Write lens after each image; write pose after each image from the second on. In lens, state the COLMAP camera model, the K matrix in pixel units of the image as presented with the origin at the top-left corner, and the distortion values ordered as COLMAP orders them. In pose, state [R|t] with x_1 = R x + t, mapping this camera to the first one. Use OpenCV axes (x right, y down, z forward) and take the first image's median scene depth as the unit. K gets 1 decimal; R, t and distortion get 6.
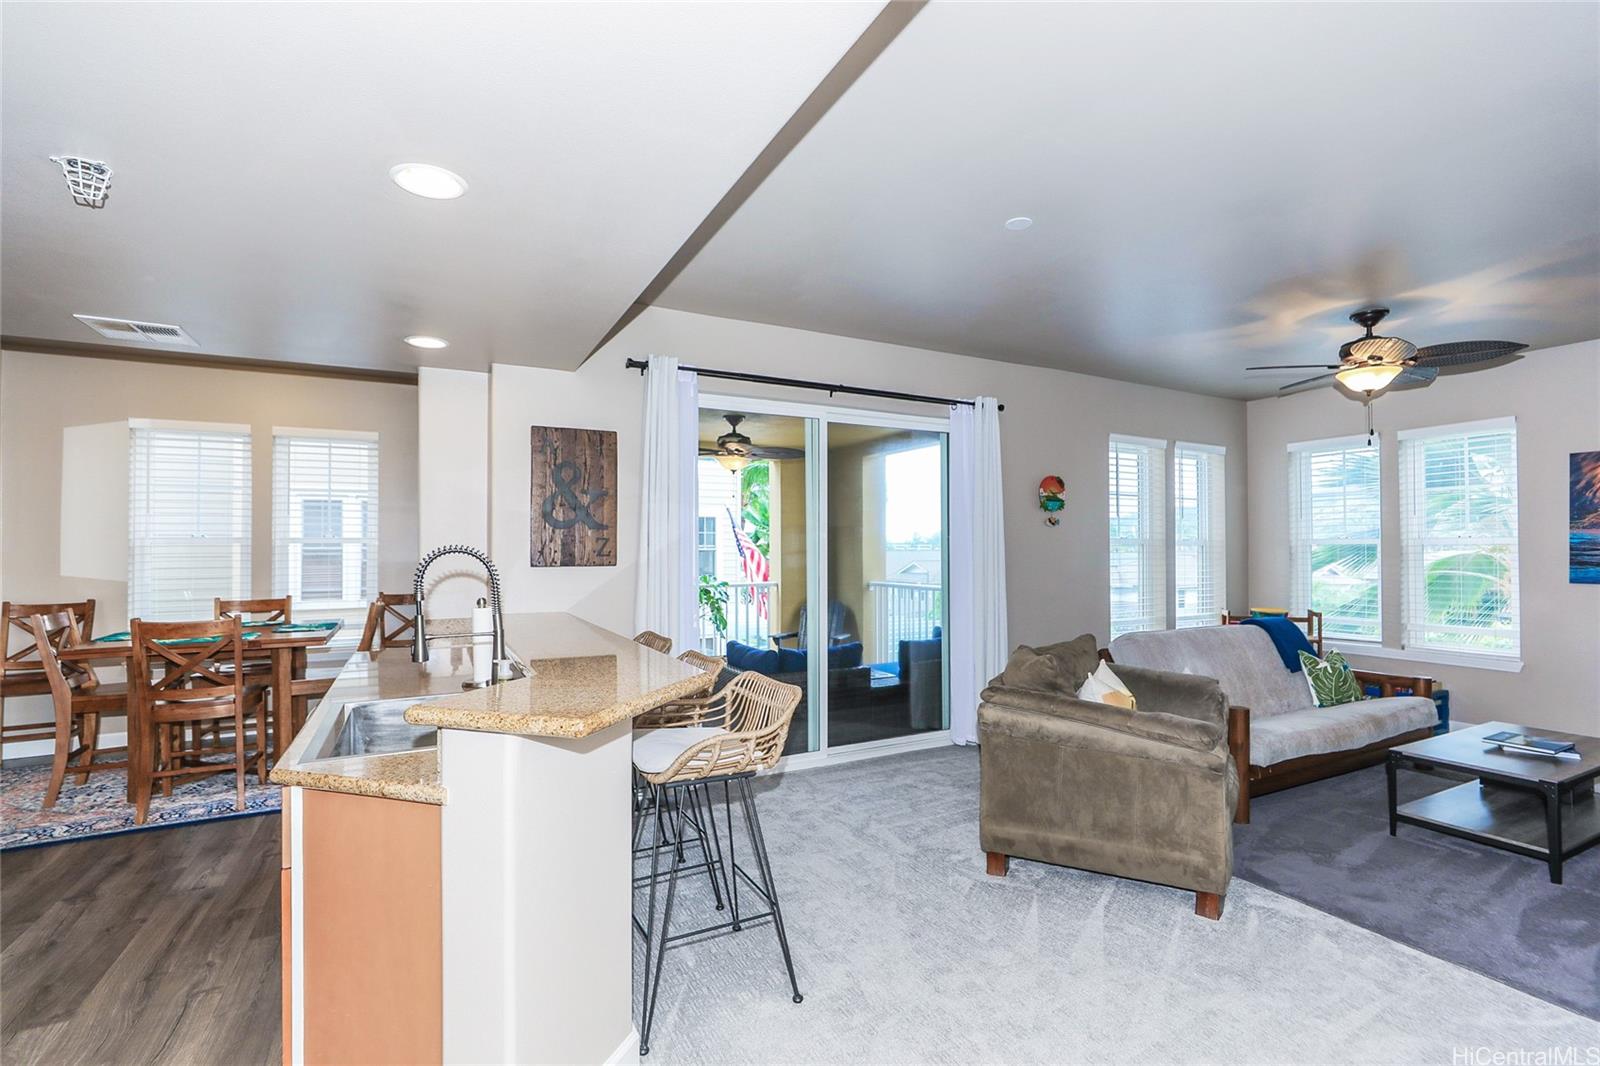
lens RADIAL K [[729.1, 0, 803.1], [0, 729.1, 540.8], [0, 0, 1]] dist [-0.019741, 0.009709]
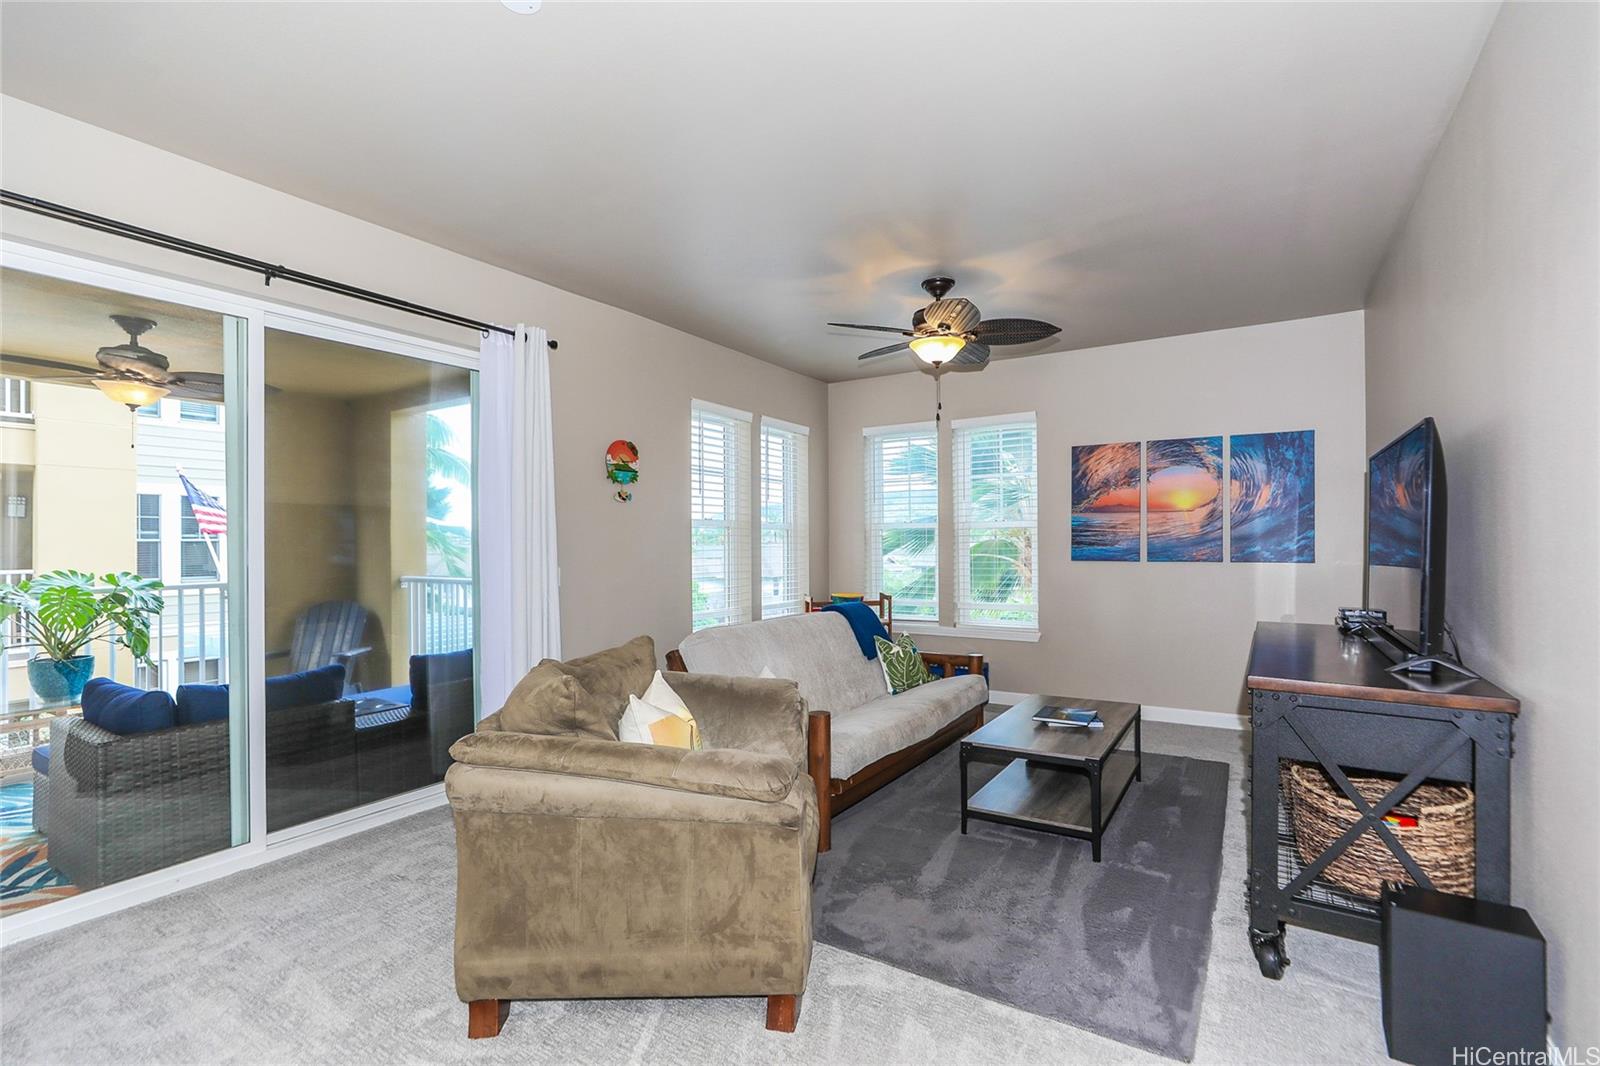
lens RADIAL K [[729.1, 0, 808.6], [0, 729.1, 535.7], [0, 0, 1]] dist [-0.019741, 0.009709]
pose [[0.866281, 0.001680, 0.499554, 0.158358], [-0.001993, 0.999998, 0.000093, 0.024137], [-0.499553, -0.001076, 0.866283, 0.258726]]
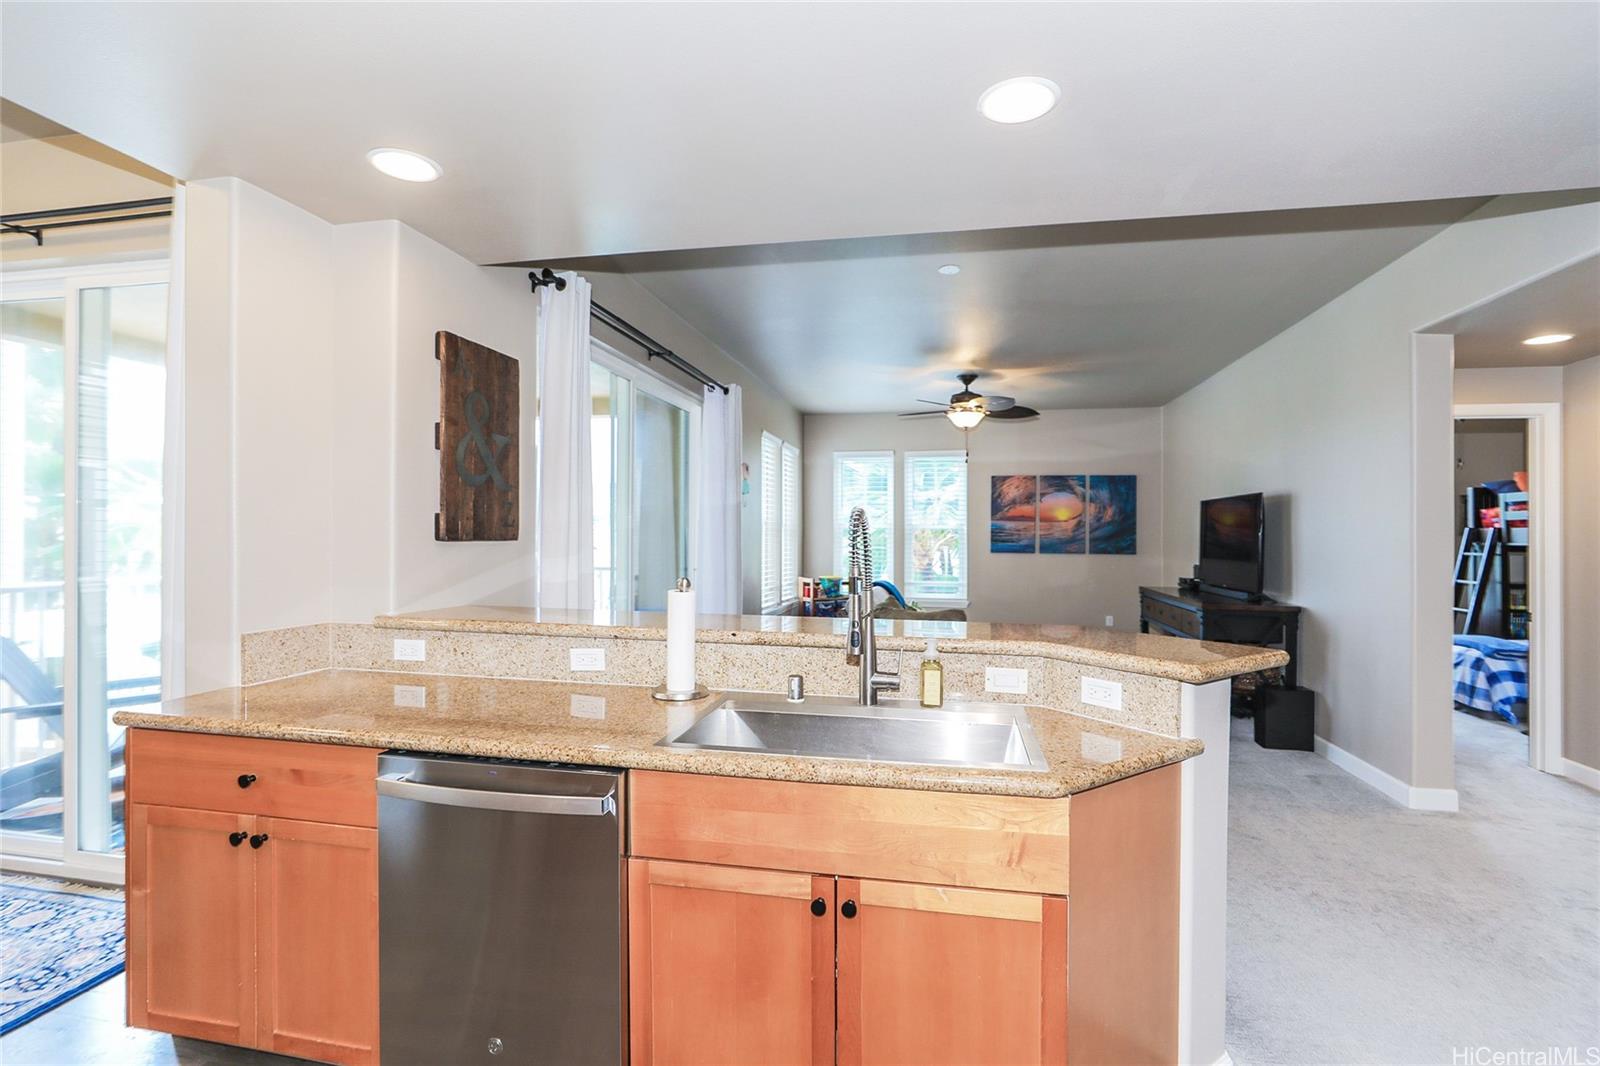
lens RADIAL K [[729.1, 0, 811.6], [0, 729.1, 520.6], [0, 0, 1]] dist [-0.019741, 0.009709]
pose [[0.631607, 0.022314, 0.774968, -0.633932], [-0.018411, 0.999736, -0.013780, 0.018385], [-0.775070, -0.005564, 0.631850, 0.297359]]
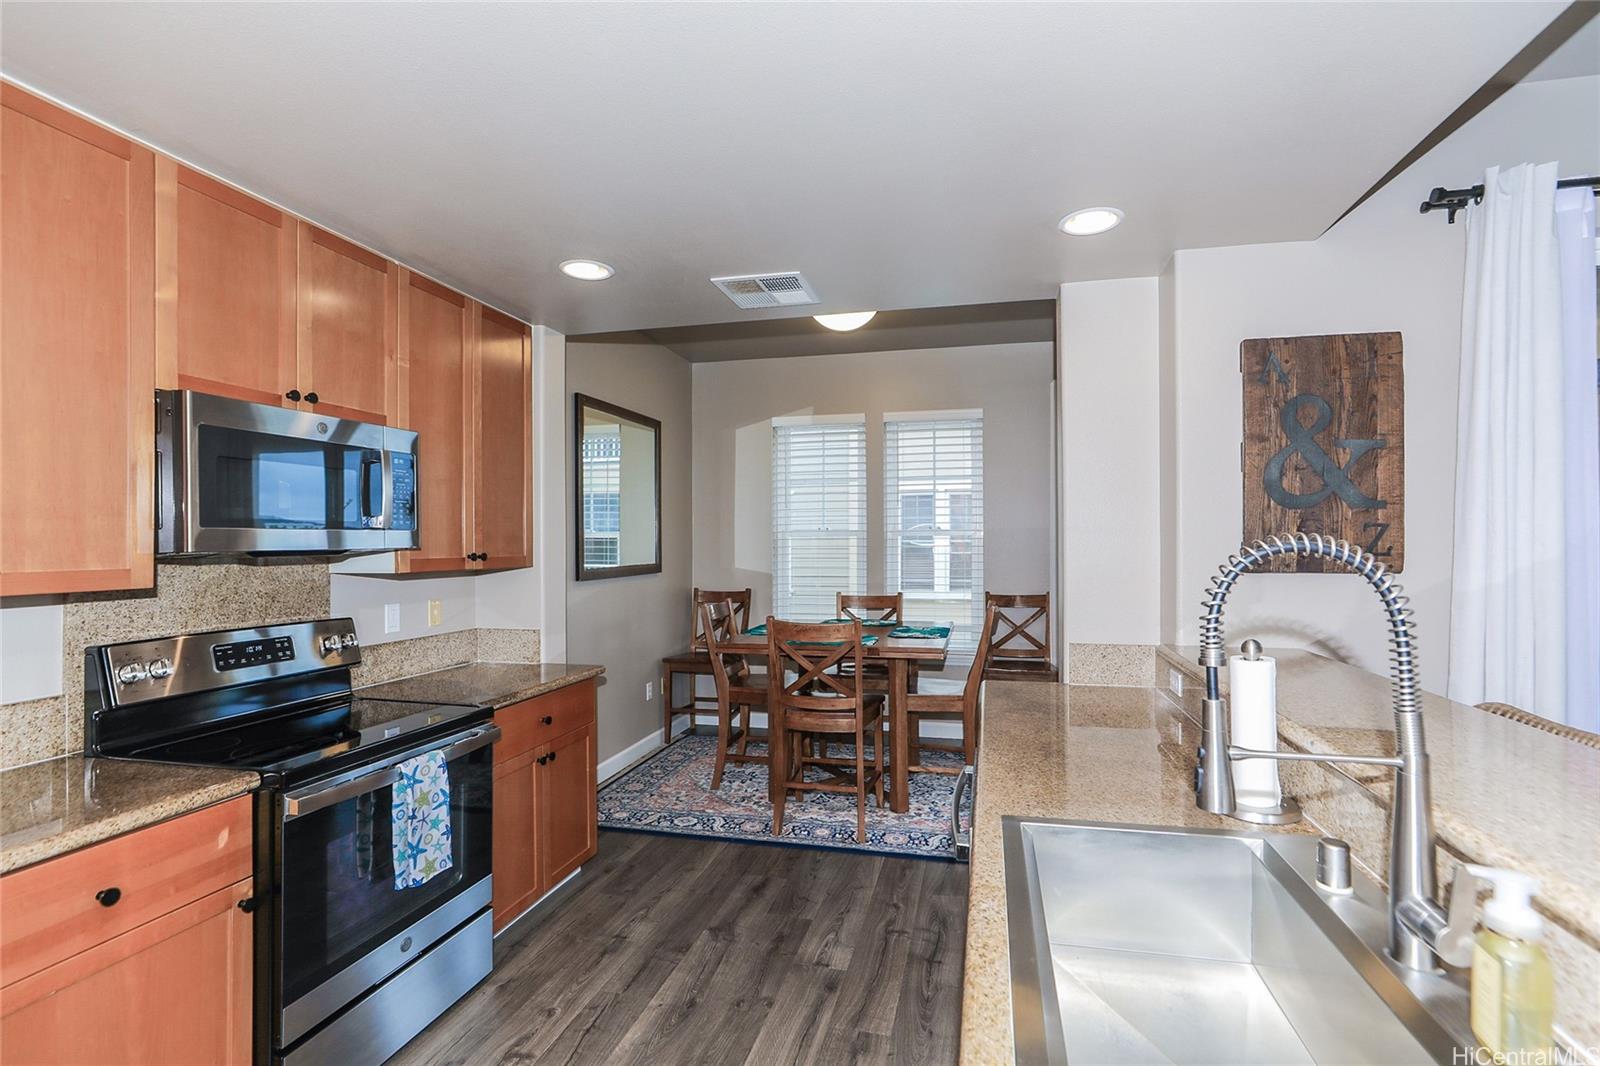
lens RADIAL K [[729.1, 0, 824.6], [0, 729.1, 541.1], [0, 0, 1]] dist [-0.019741, 0.009709]
pose [[0.764946, 0.000167, -0.644094, -0.236416], [0.007018, 0.999938, 0.008594, 0.002085], [0.644056, -0.011095, 0.764898, 0.290879]]
